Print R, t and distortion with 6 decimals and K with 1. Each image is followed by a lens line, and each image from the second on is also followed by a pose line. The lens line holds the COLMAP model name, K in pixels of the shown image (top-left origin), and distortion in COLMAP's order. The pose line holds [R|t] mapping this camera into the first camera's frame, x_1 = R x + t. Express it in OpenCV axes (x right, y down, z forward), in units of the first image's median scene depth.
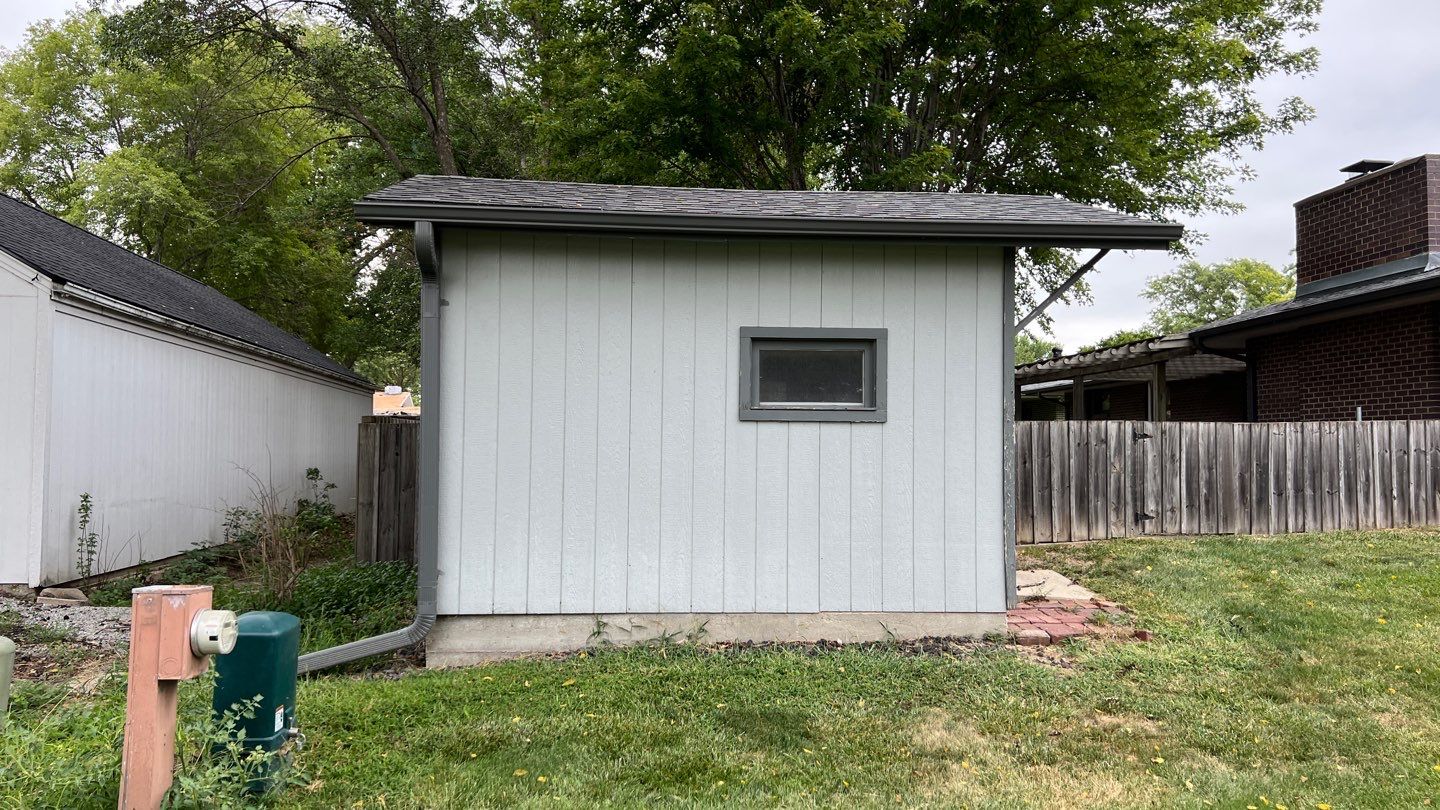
lens RADIAL K [[1083.7, 0, 719.4], [0, 1083.7, 407.5], [0, 0, 1]] dist [0.020700, -0.019267]
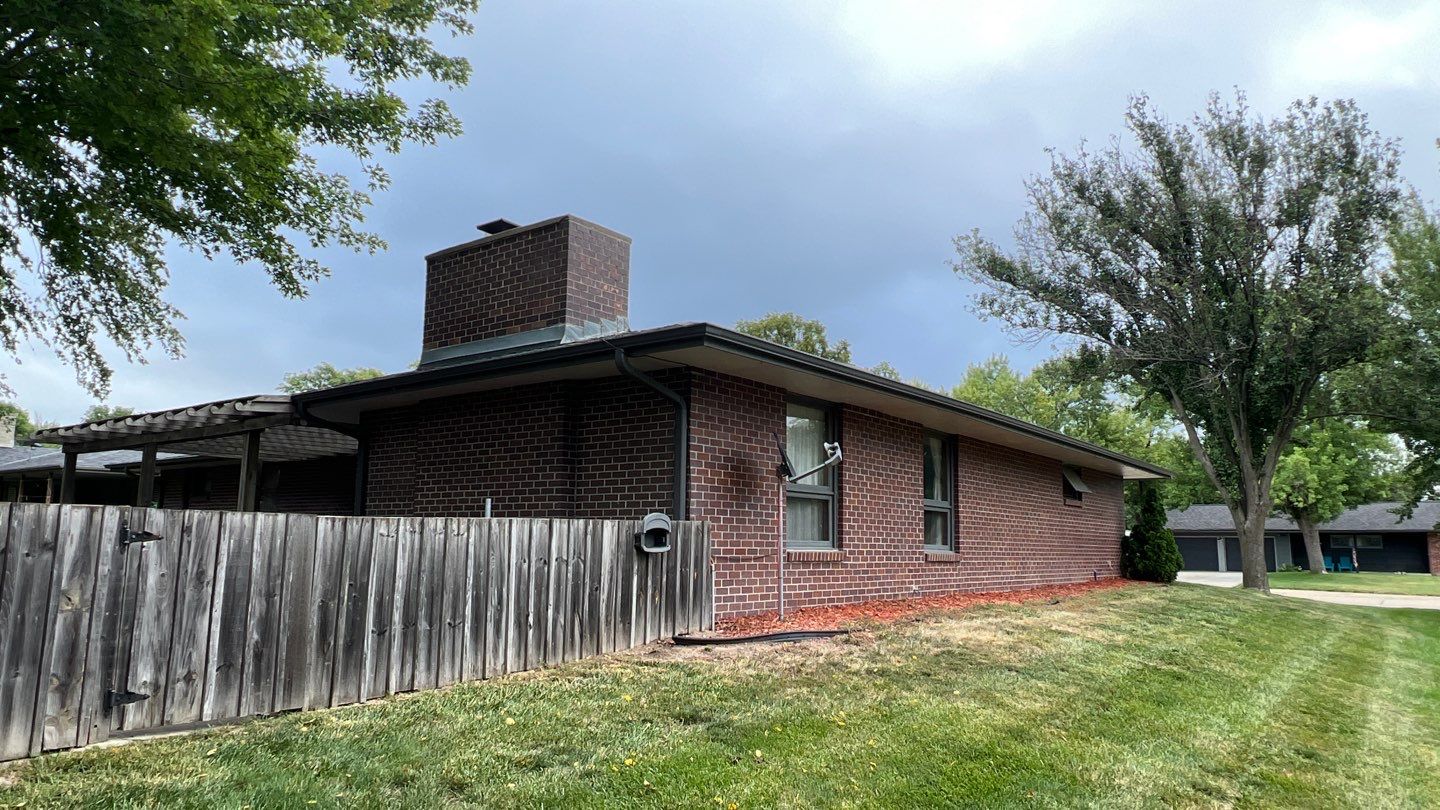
lens RADIAL K [[986.6, 0, 720.0], [0, 986.6, 406.6], [0, 0, 1]] dist [0.001483, 0.001176]
pose [[0.698432, 0.107967, 0.707485, 0.232129], [-0.044687, 0.993205, -0.107454, 0.003038], [-0.714279, 0.043434, 0.698512, 0.452309]]
